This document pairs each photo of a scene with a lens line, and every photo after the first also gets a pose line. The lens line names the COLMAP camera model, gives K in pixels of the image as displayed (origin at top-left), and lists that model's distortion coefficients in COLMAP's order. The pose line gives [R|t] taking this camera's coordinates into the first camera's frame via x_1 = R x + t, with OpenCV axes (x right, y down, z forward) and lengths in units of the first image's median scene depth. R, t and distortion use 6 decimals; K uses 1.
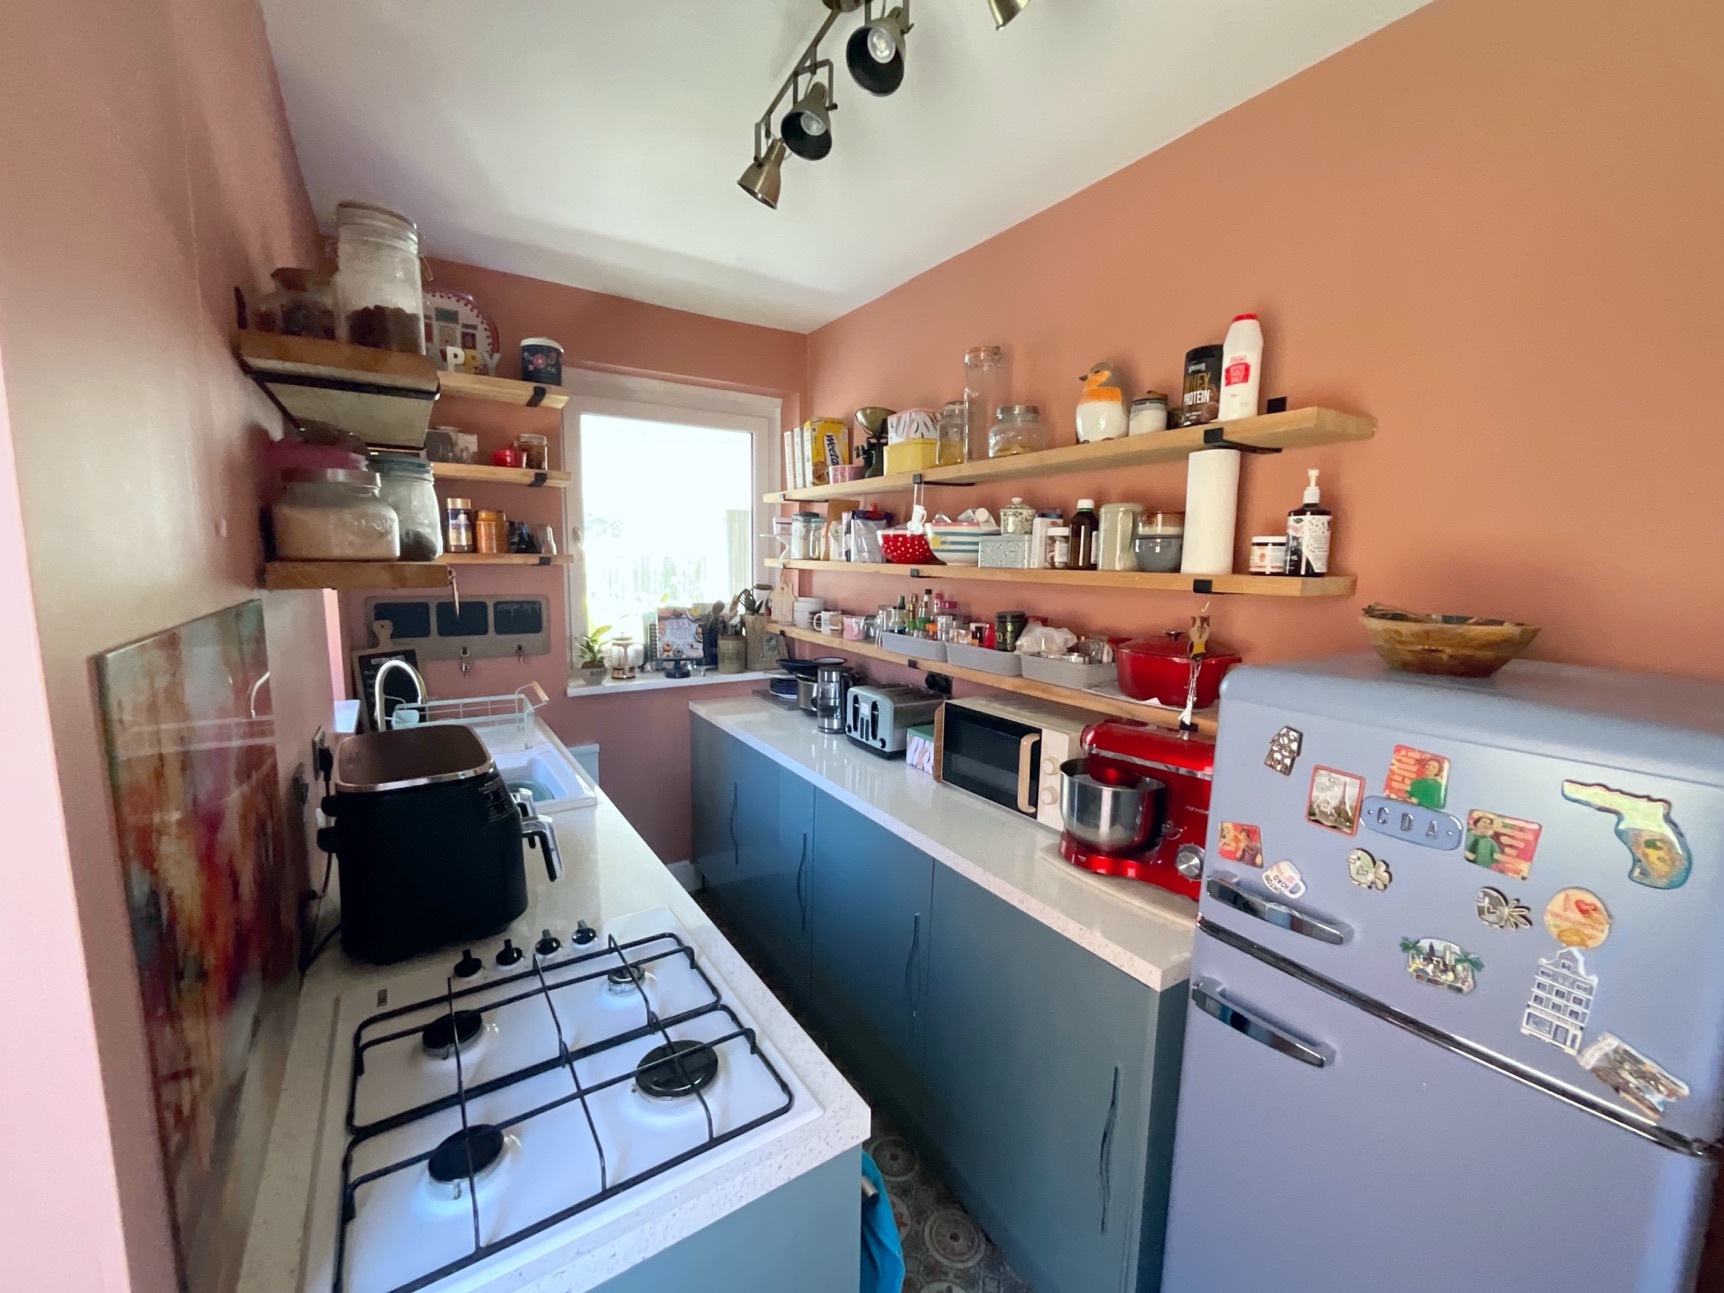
lens RADIAL K [[698.9, 0, 864.6], [0, 698.9, 651.8], [0, 0, 1]] dist [-0.000207, 0.002670]
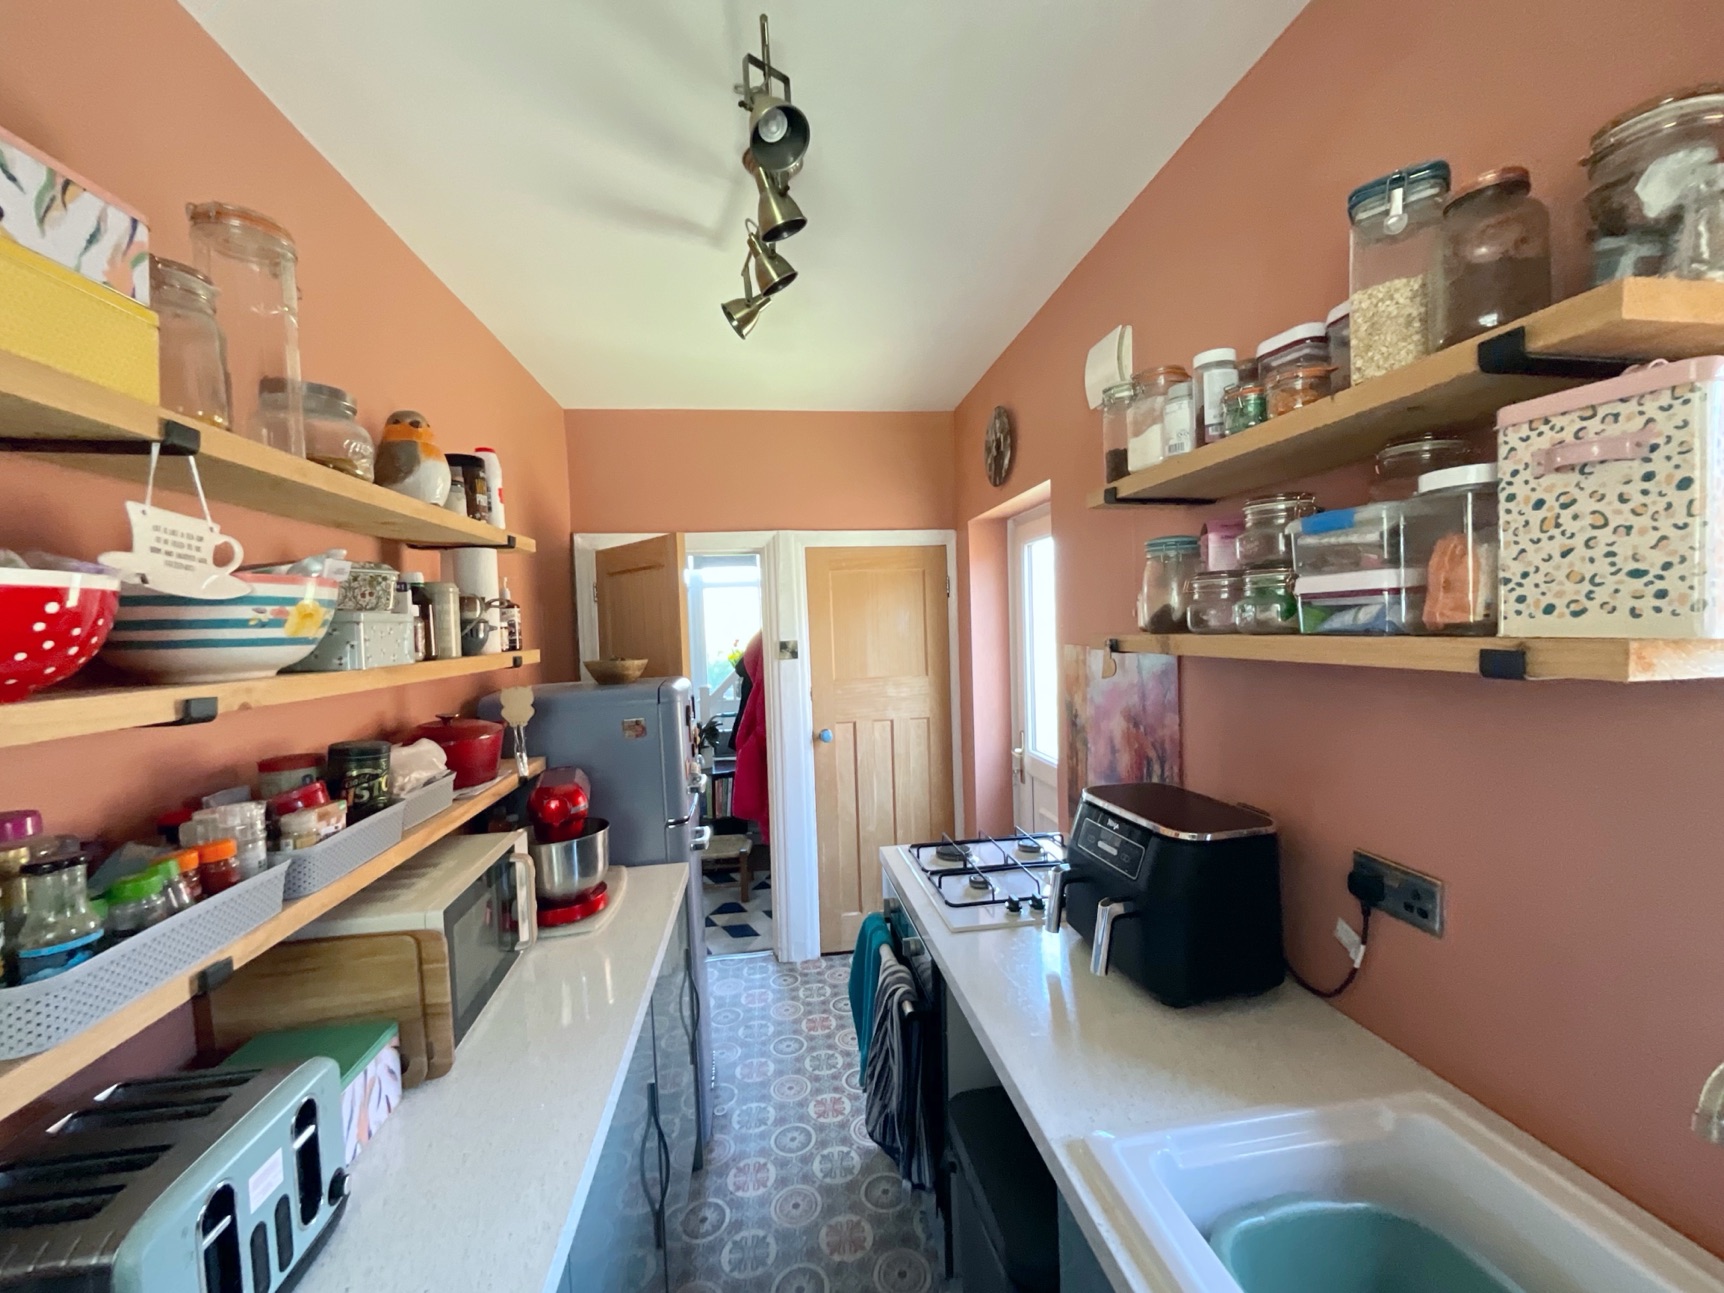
lens RADIAL K [[698.9, 0, 858.7], [0, 698.9, 647.9], [0, 0, 1]] dist [-0.000207, 0.002670]
pose [[-0.907076, -0.003997, 0.420947, -0.355488], [0.072726, 0.983432, 0.166051, -0.172560], [-0.414636, 0.181235, -0.891757, 1.144940]]
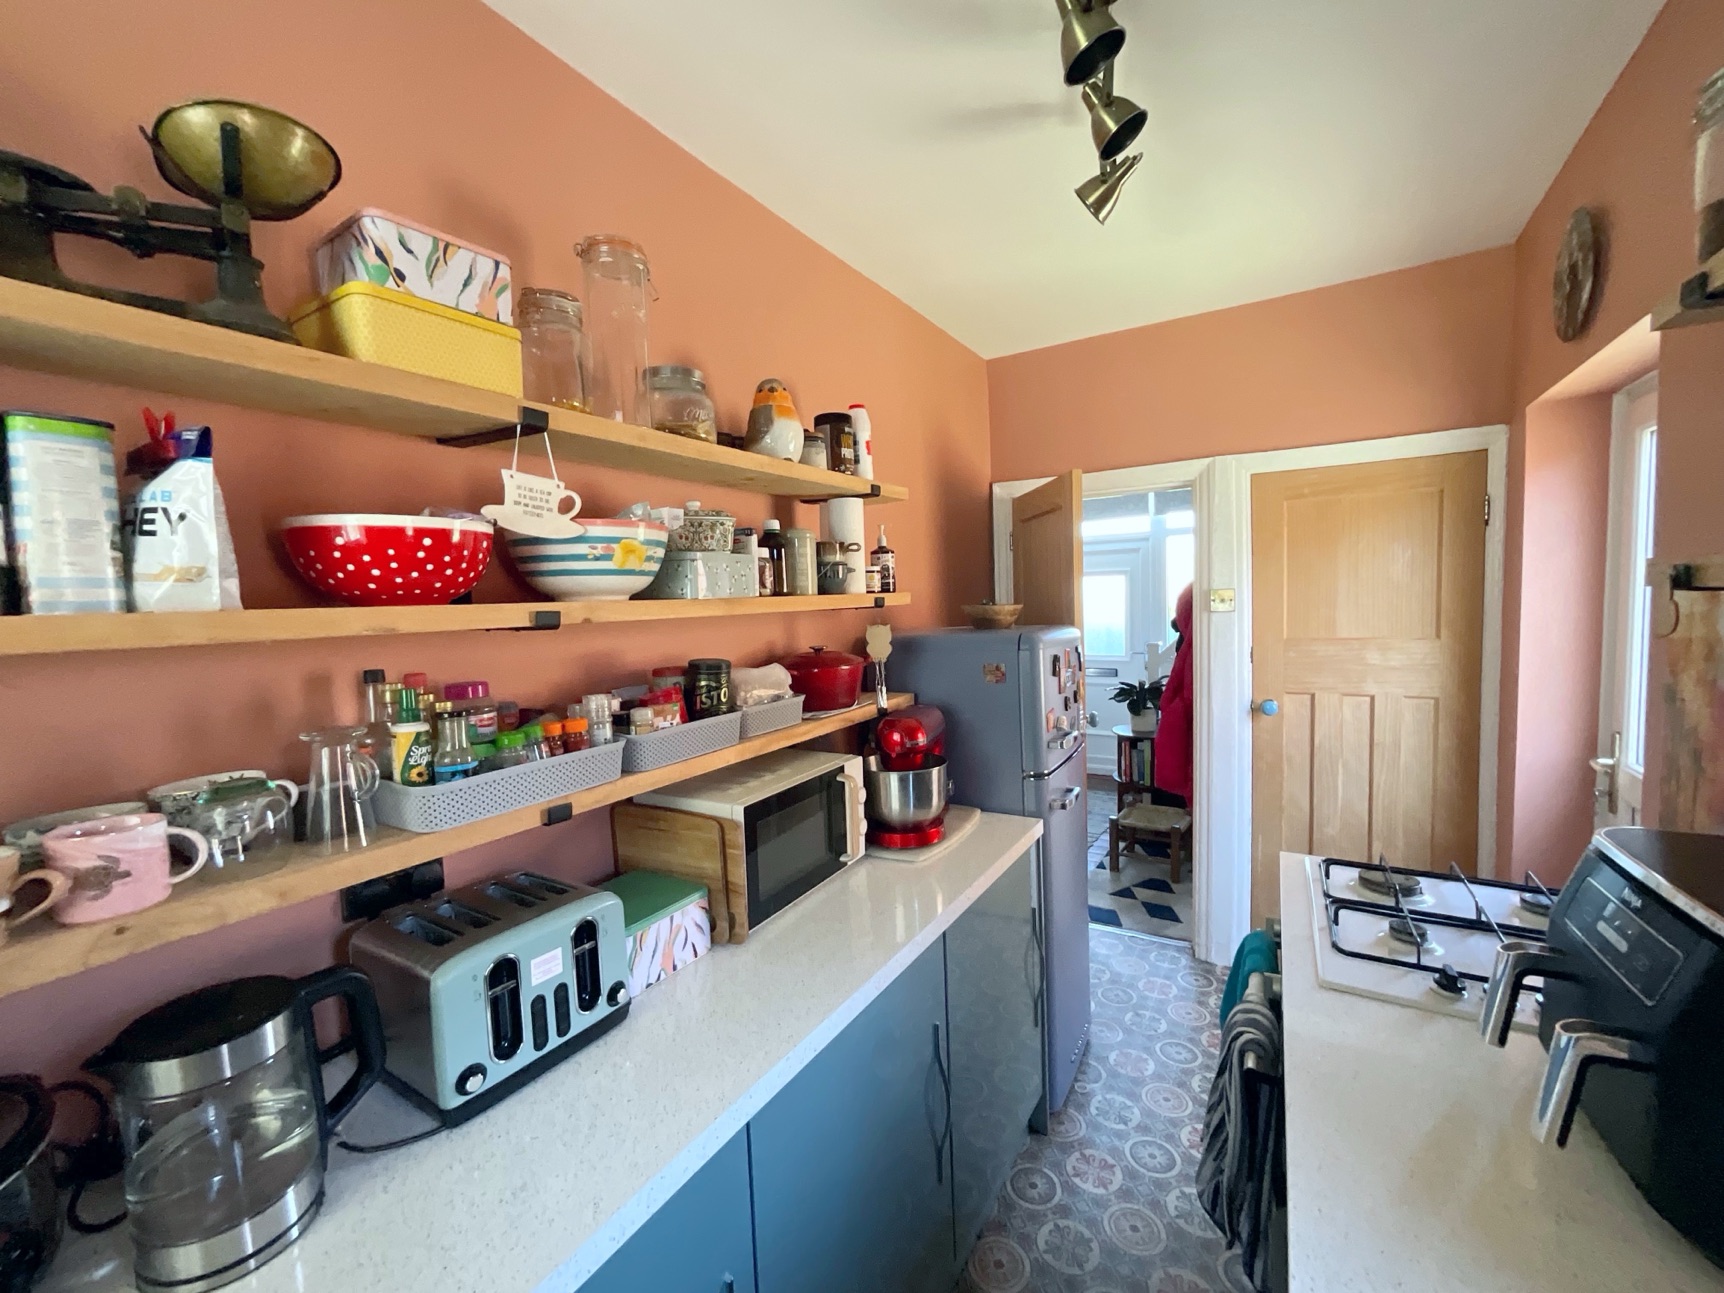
lens RADIAL K [[698.9, 0, 866.3], [0, 698.9, 646.7], [0, 0, 1]] dist [-0.000207, 0.002670]
pose [[-0.438873, -0.067058, 0.896043, -0.430810], [0.147516, 0.978304, 0.145467, -0.129370], [-0.886357, 0.196022, -0.419459, 0.992762]]
